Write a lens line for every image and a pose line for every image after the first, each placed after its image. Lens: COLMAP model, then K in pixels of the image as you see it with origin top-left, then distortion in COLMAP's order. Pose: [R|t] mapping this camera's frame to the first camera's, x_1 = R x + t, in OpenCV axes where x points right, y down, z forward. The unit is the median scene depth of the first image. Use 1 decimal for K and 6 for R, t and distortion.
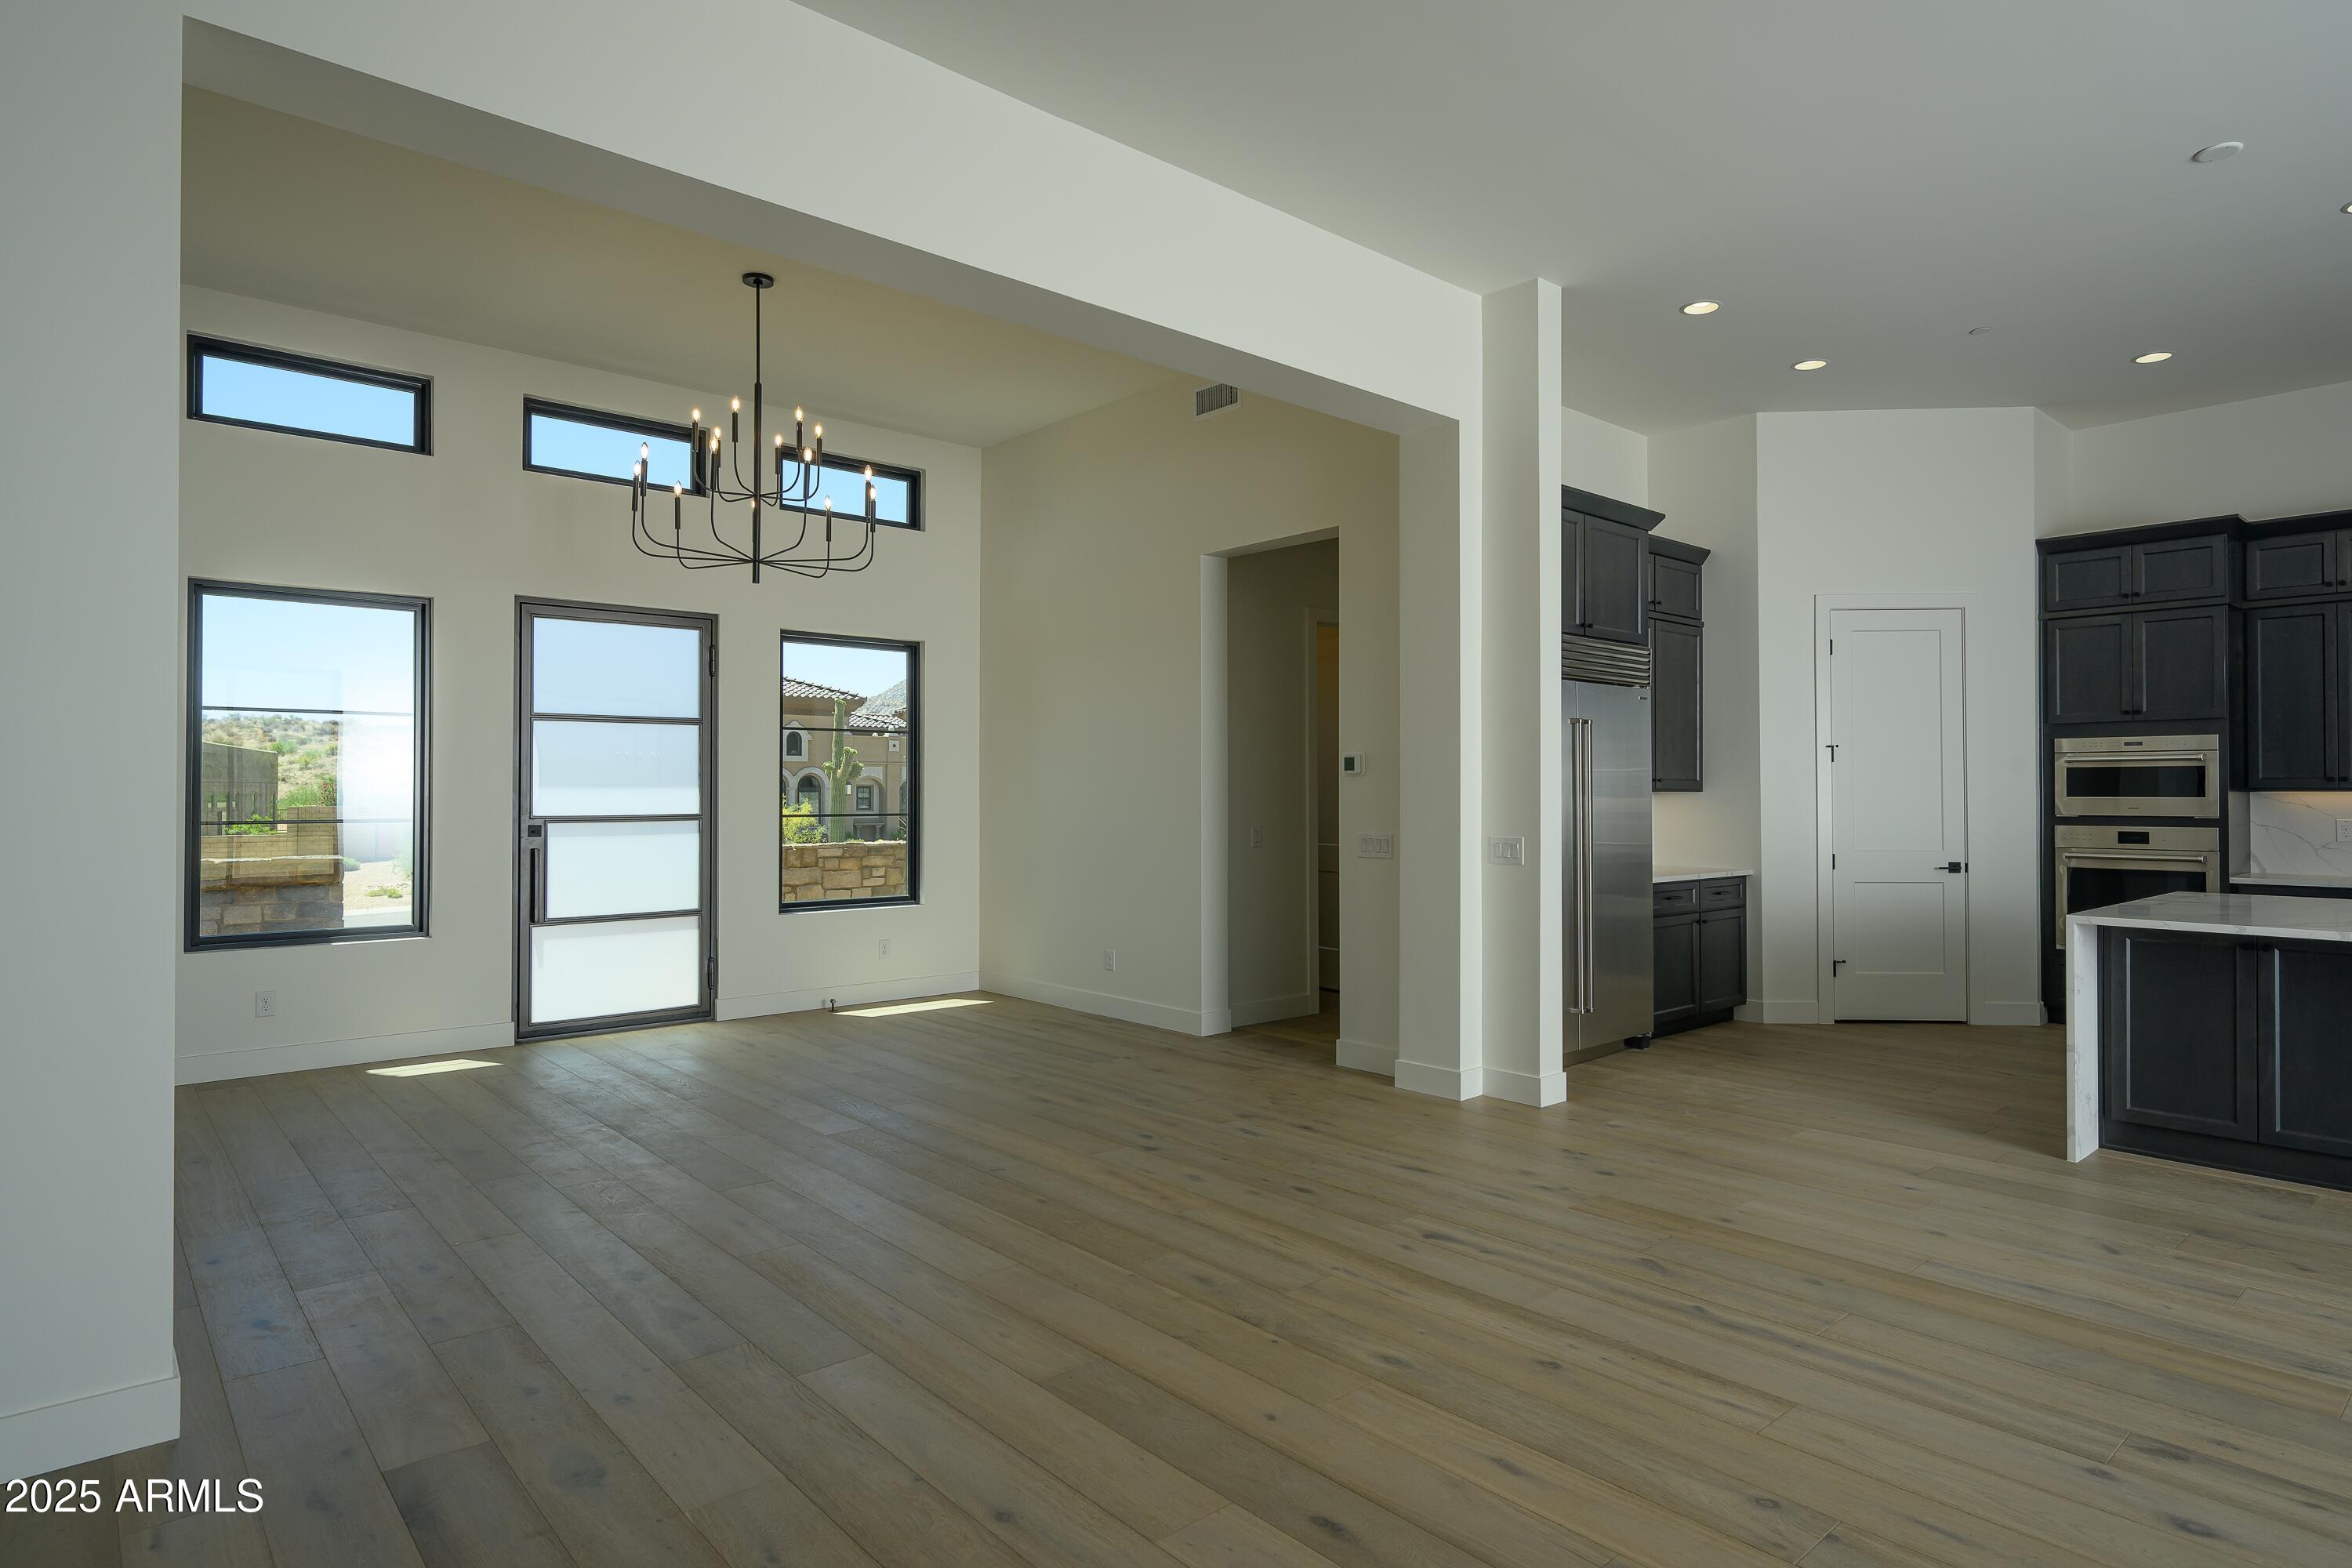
lens RADIAL K [[1275.9, 0, 1176.9], [0, 1275.9, 782.2], [0, 0, 1]] dist [-0.001840, -0.000030]
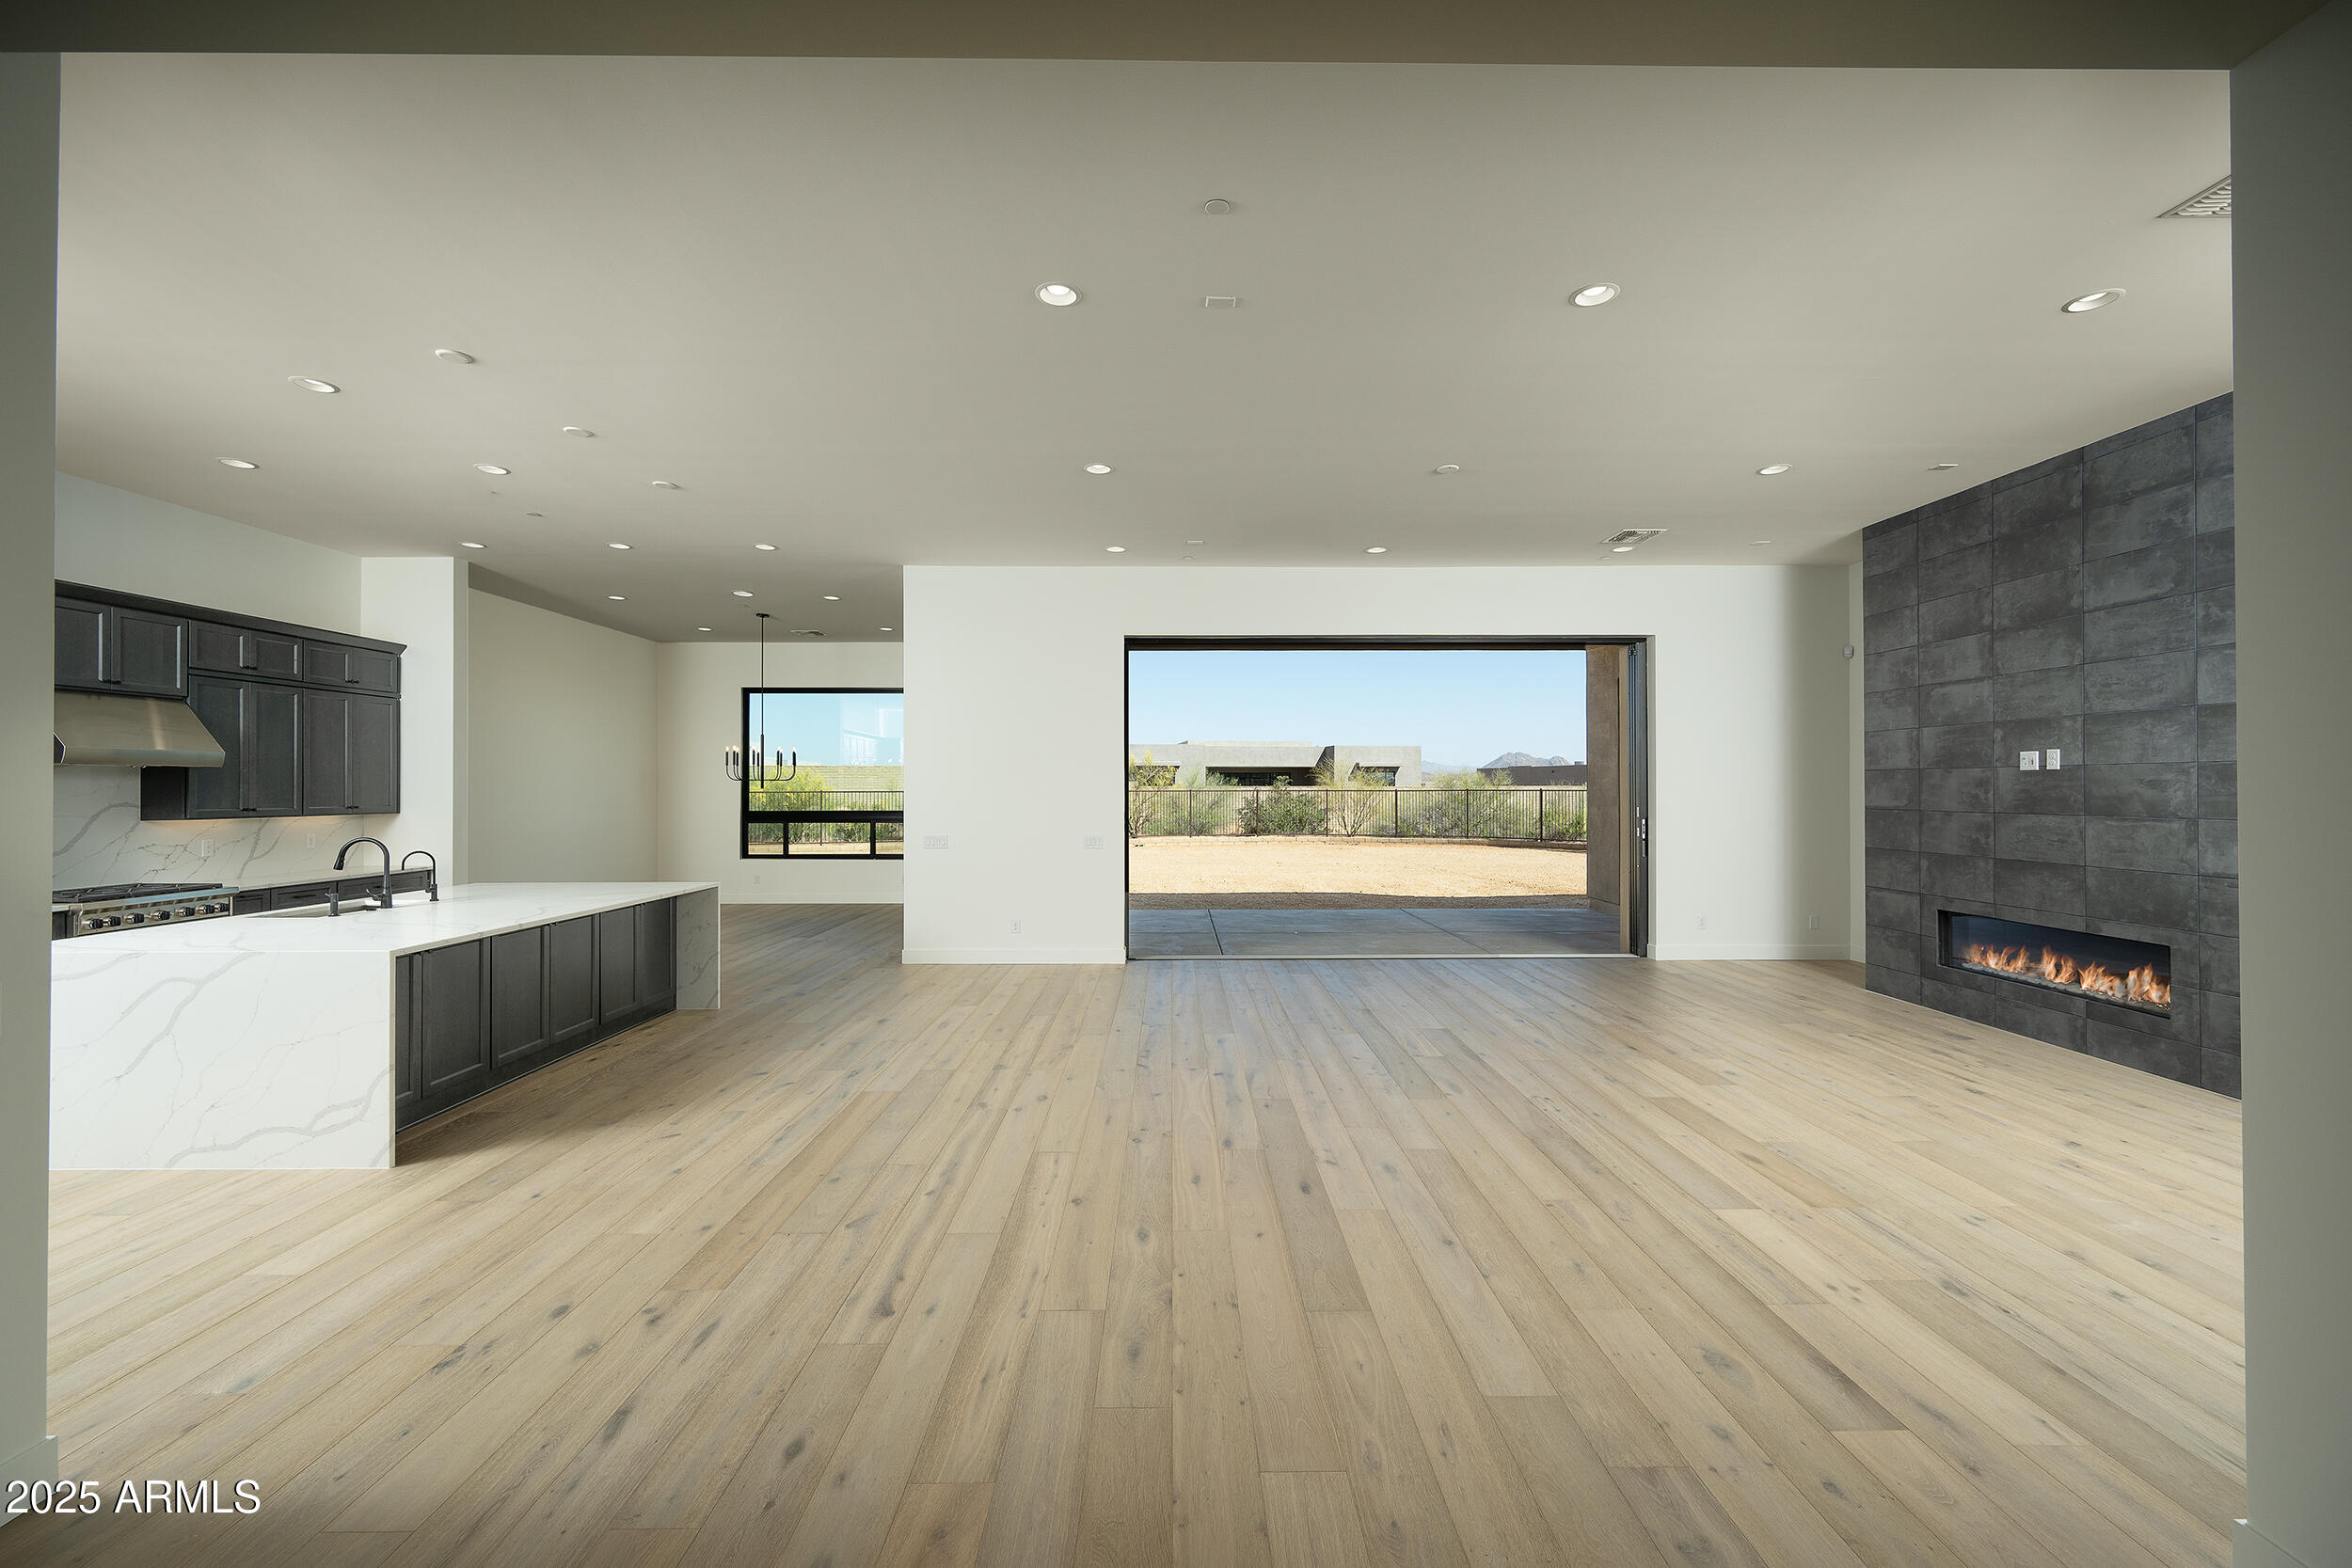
lens RADIAL K [[918.7, 0, 1179.1], [0, 918.7, 786.0], [0, 0, 1]] dist [-0.003603, -0.000055]
pose [[-0.759739, 0.002628, 0.650222, -0.480735], [-0.003931, 0.999955, -0.008635, -0.050461], [-0.650216, -0.009116, -0.759695, 1.543197]]
